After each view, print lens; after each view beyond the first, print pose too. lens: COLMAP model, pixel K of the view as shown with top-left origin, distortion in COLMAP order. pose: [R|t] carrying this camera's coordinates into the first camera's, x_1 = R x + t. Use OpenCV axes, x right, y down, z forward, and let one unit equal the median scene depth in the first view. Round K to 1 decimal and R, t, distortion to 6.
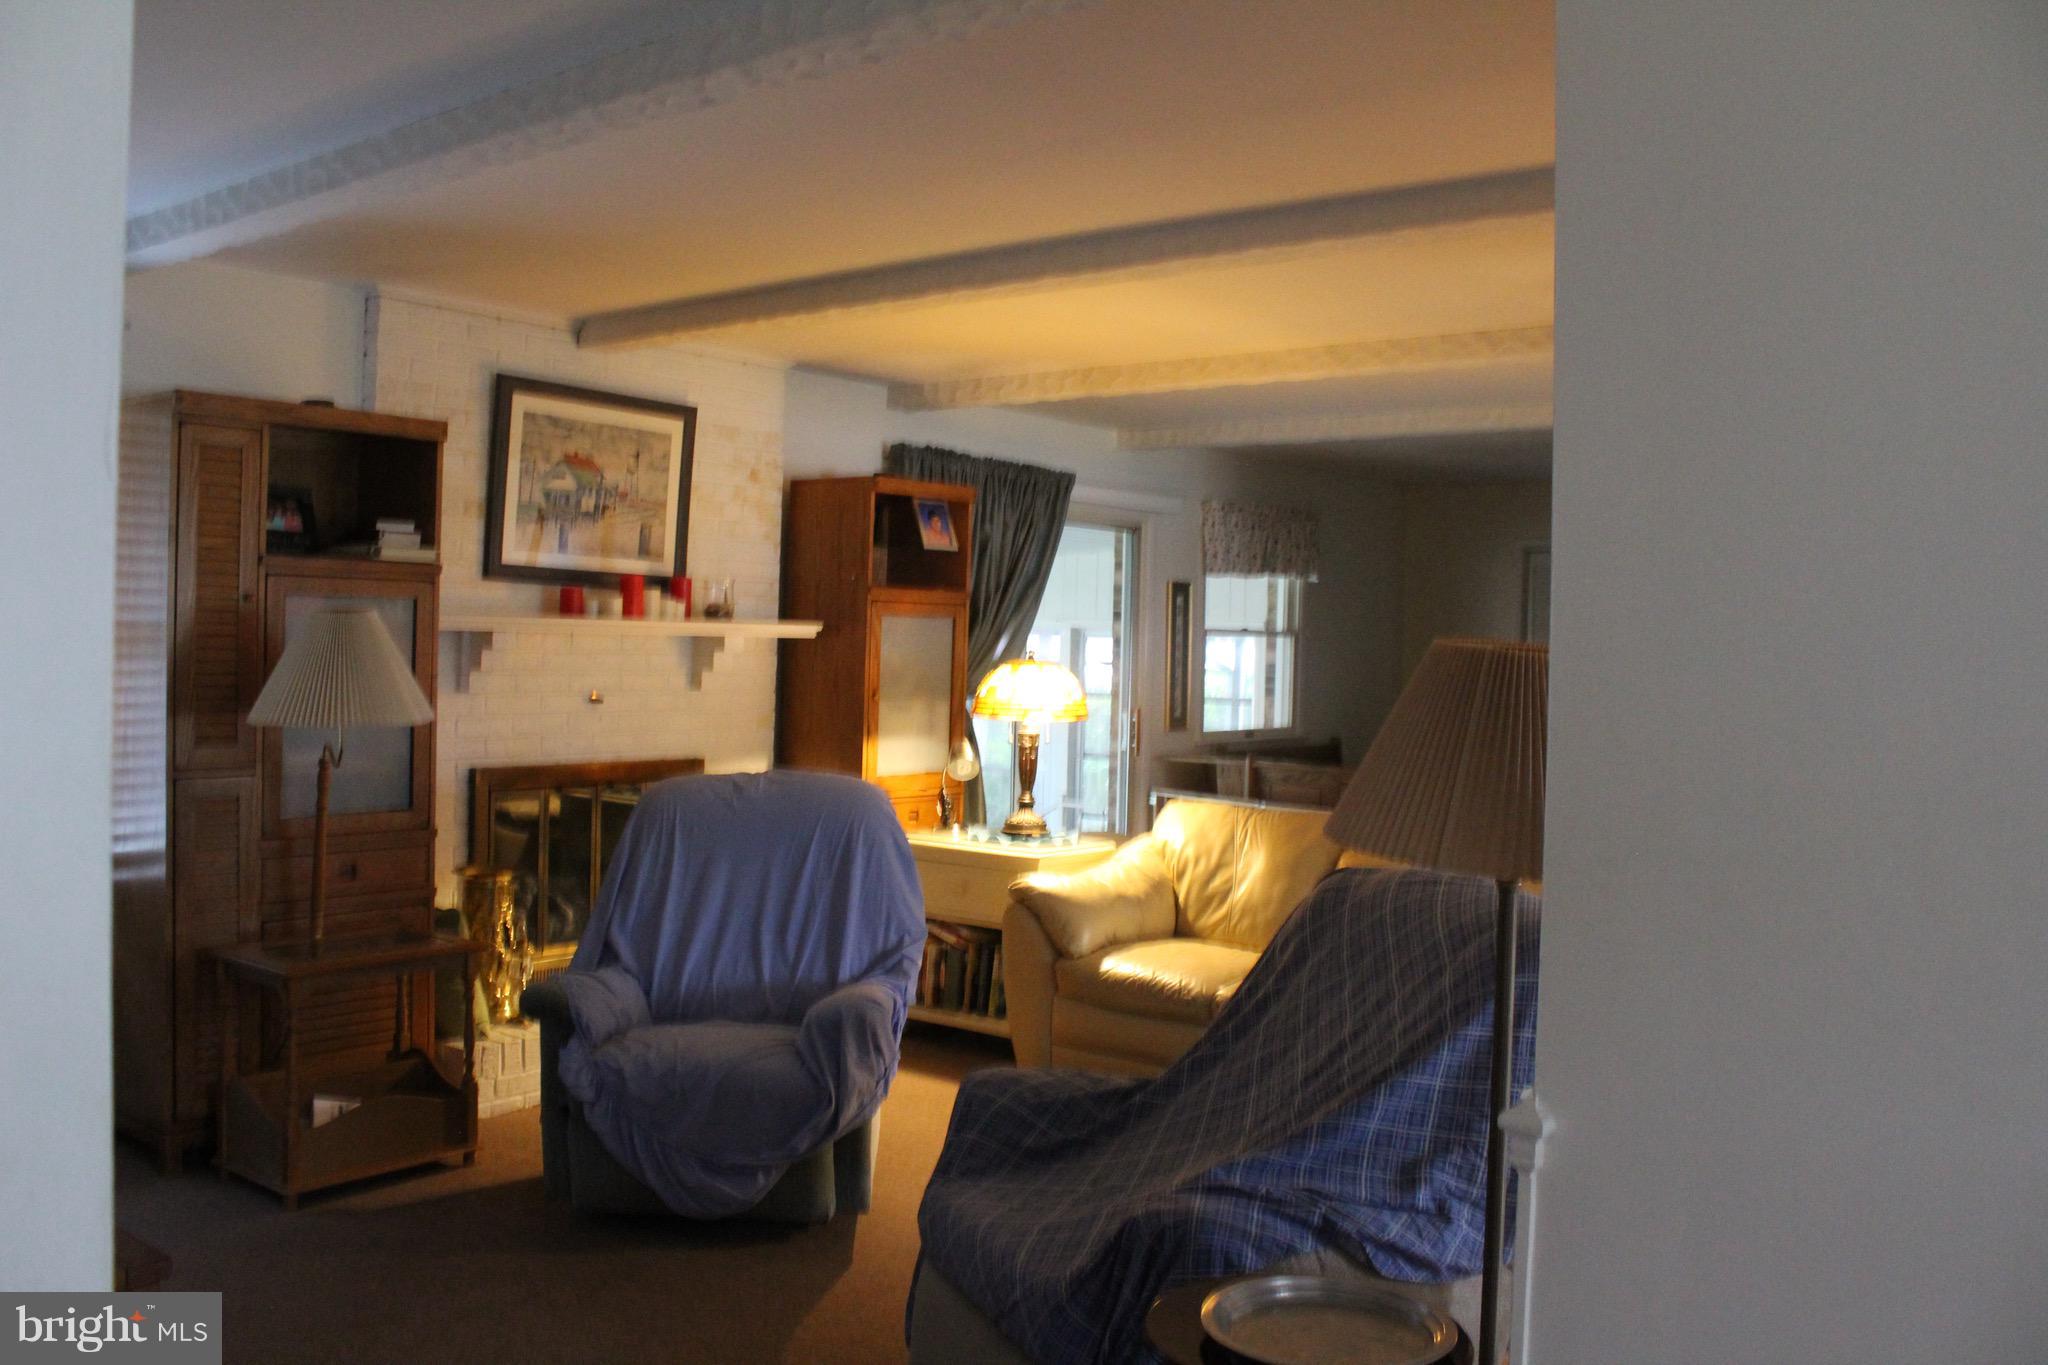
lens RADIAL K [[1723.8, 0, 961.8], [0, 1723.8, 641.9], [0, 0, 1]] dist [-0.170106, 0.192795]
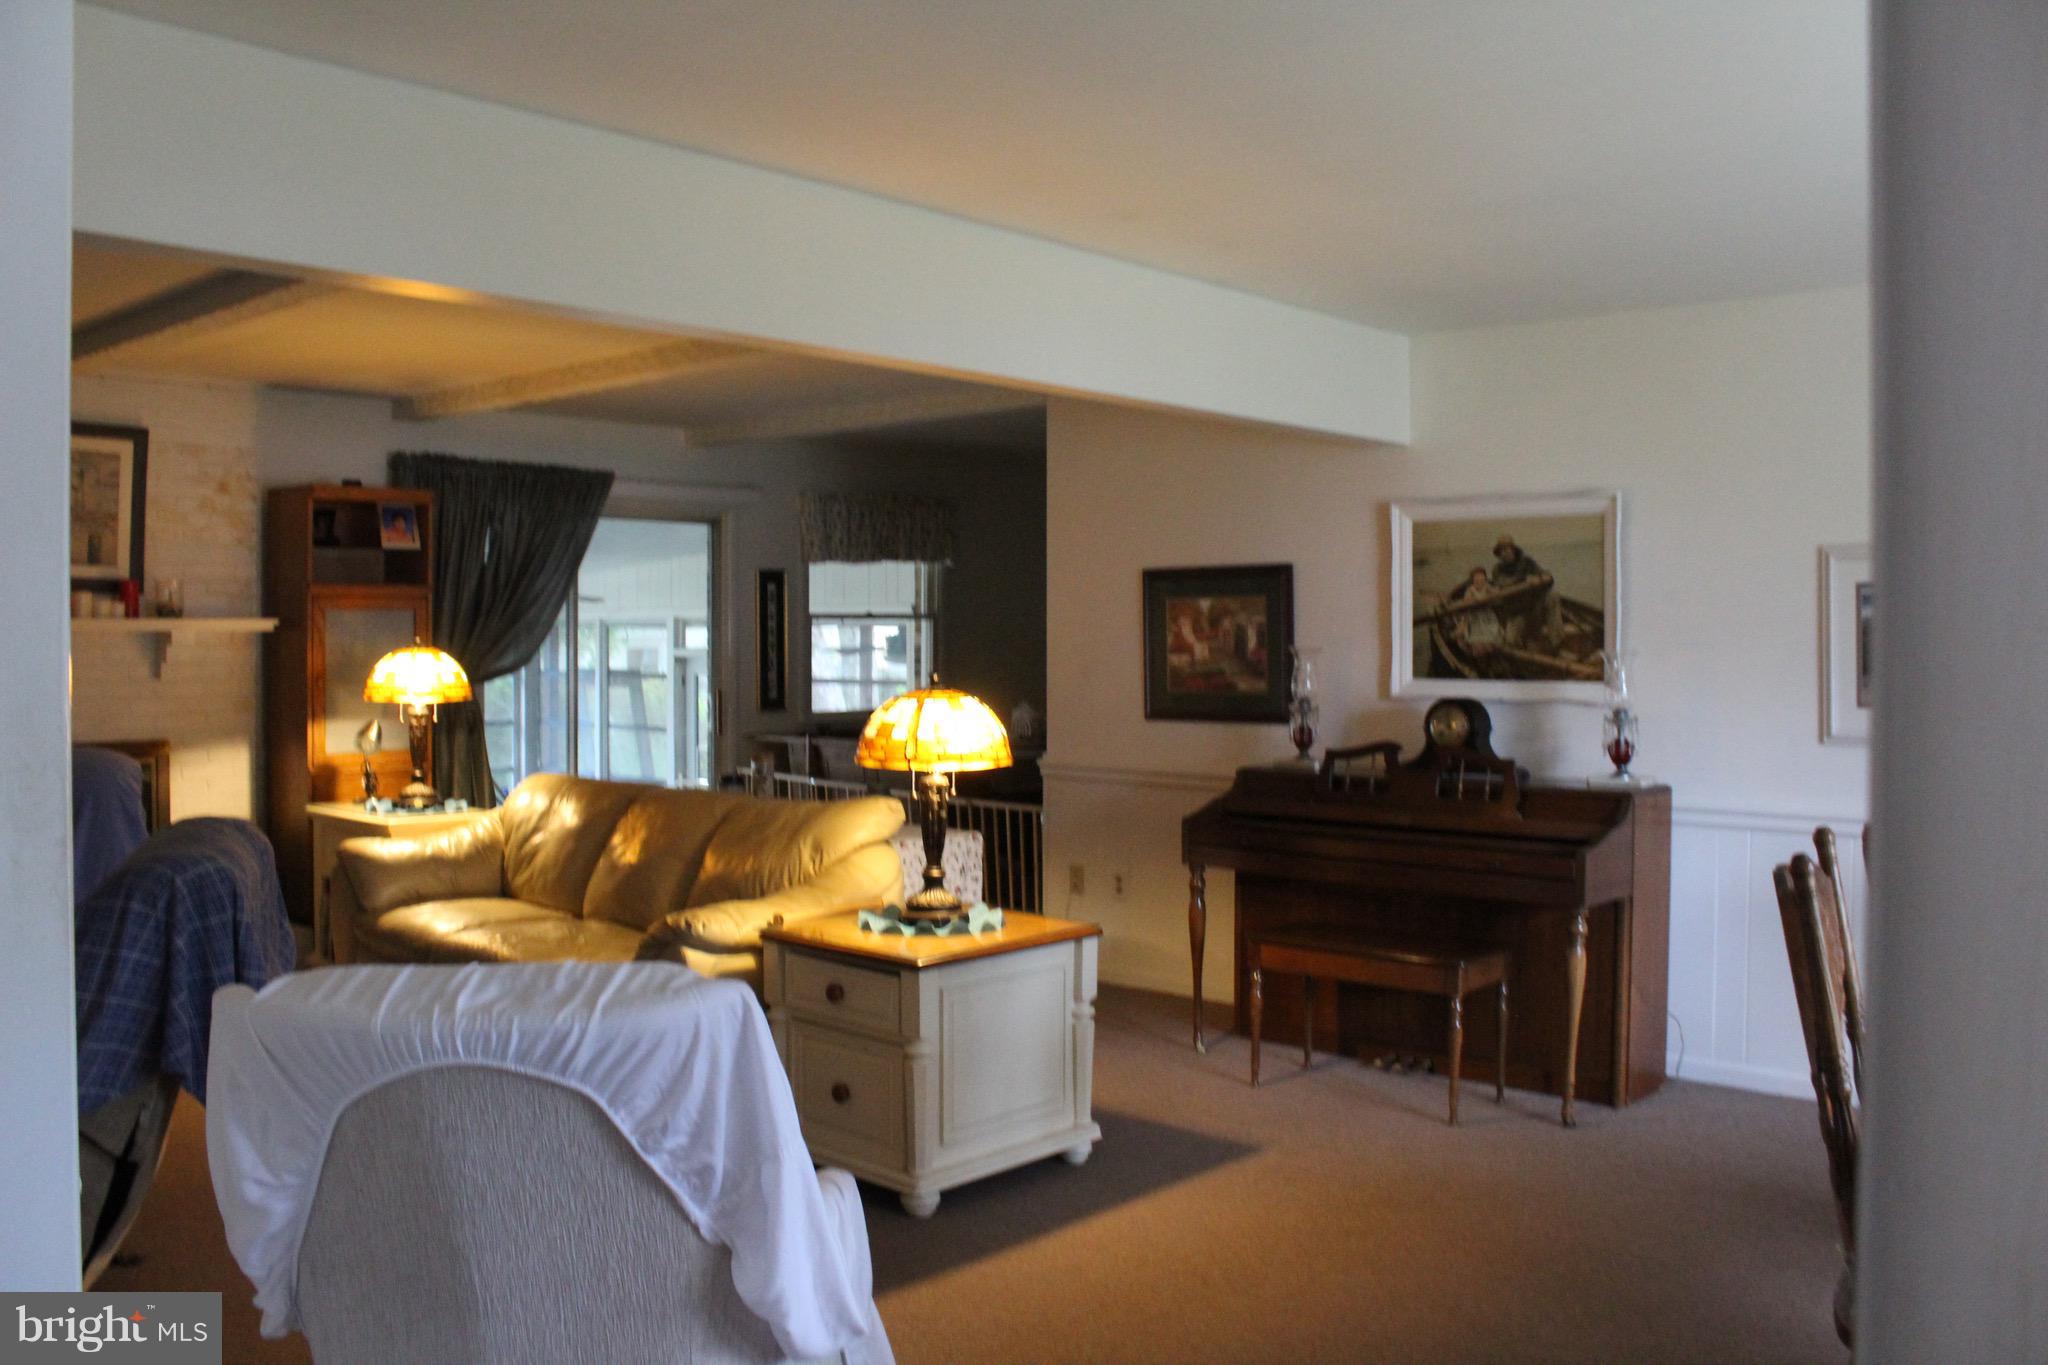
lens RADIAL K [[1723.8, 0, 961.8], [0, 1723.8, 641.9], [0, 0, 1]] dist [-0.170106, 0.192795]
pose [[0.997805, -0.022780, -0.062180, 0.436380], [0.023091, 0.999724, 0.004290, 0.010289], [0.062065, -0.005716, 0.998056, -0.062460]]
